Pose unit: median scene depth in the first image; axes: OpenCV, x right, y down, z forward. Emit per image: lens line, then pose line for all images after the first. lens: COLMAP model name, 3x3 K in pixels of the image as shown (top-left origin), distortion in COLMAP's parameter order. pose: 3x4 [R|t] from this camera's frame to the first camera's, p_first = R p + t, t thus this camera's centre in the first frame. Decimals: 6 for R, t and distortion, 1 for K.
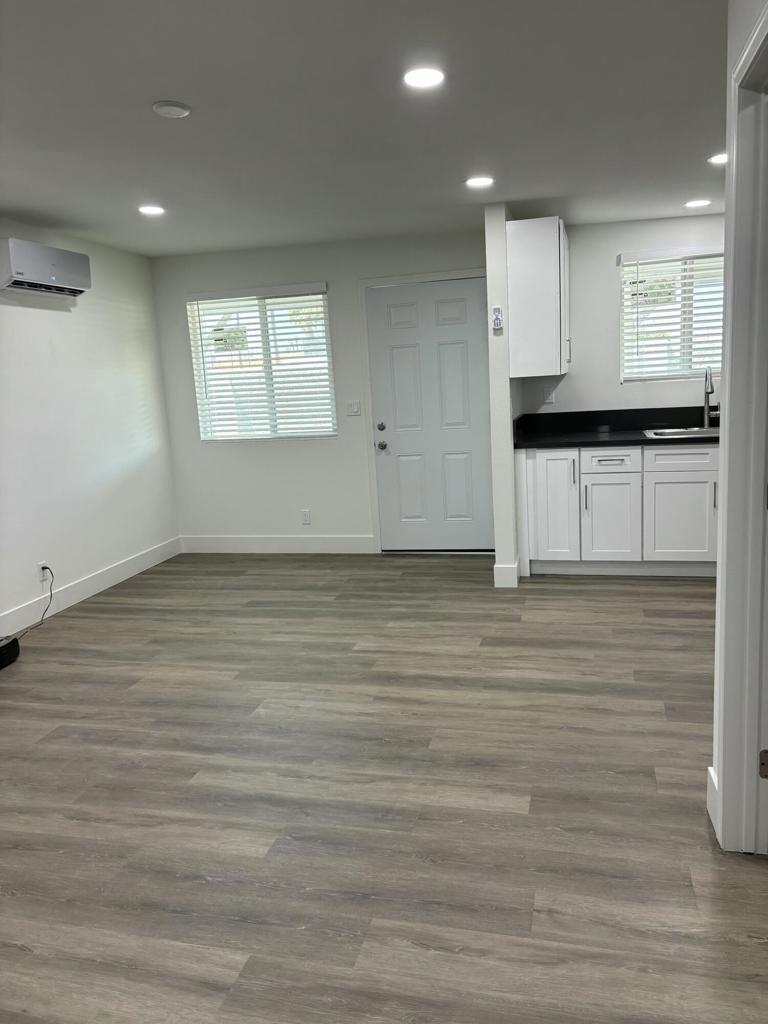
lens RADIAL K [[782.3, 0, 381.2], [0, 782.3, 507.3], [0, 0, 1]] dist [0.014530, -0.001725]
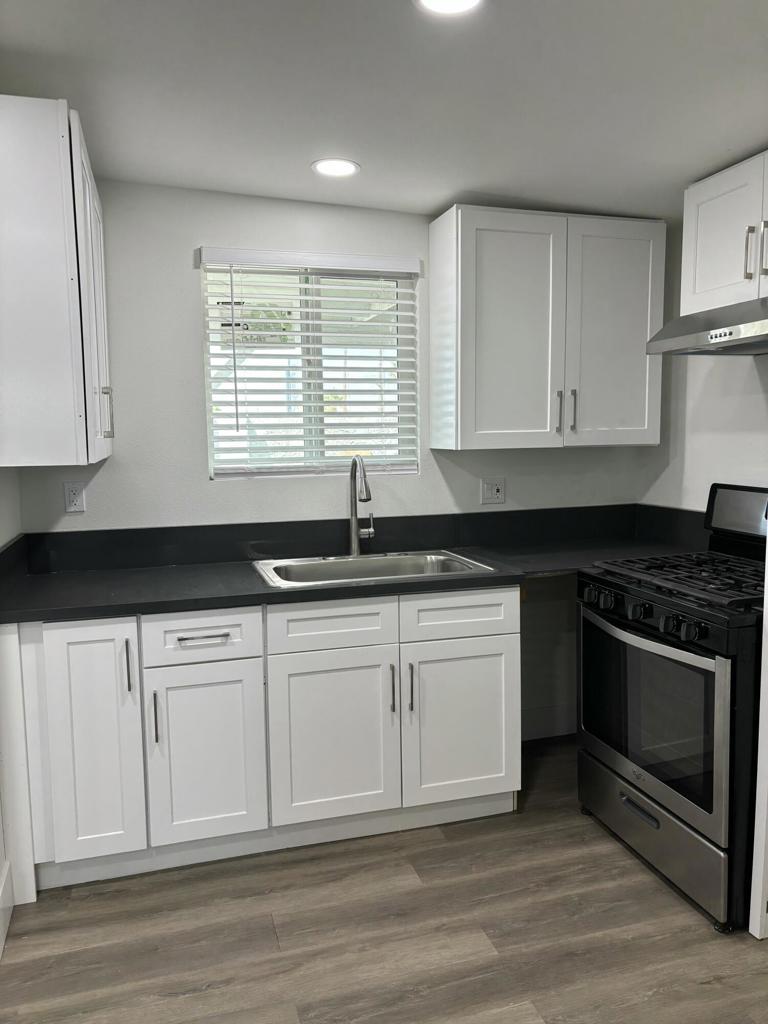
lens RADIAL K [[782.3, 0, 379.1], [0, 782.3, 512.8], [0, 0, 1]] dist [0.014530, -0.001725]
pose [[0.854661, -0.011817, 0.519052, 0.133869], [0.055907, 0.996023, -0.069379, -0.098795], [-0.516167, 0.088314, 0.851923, 0.521444]]
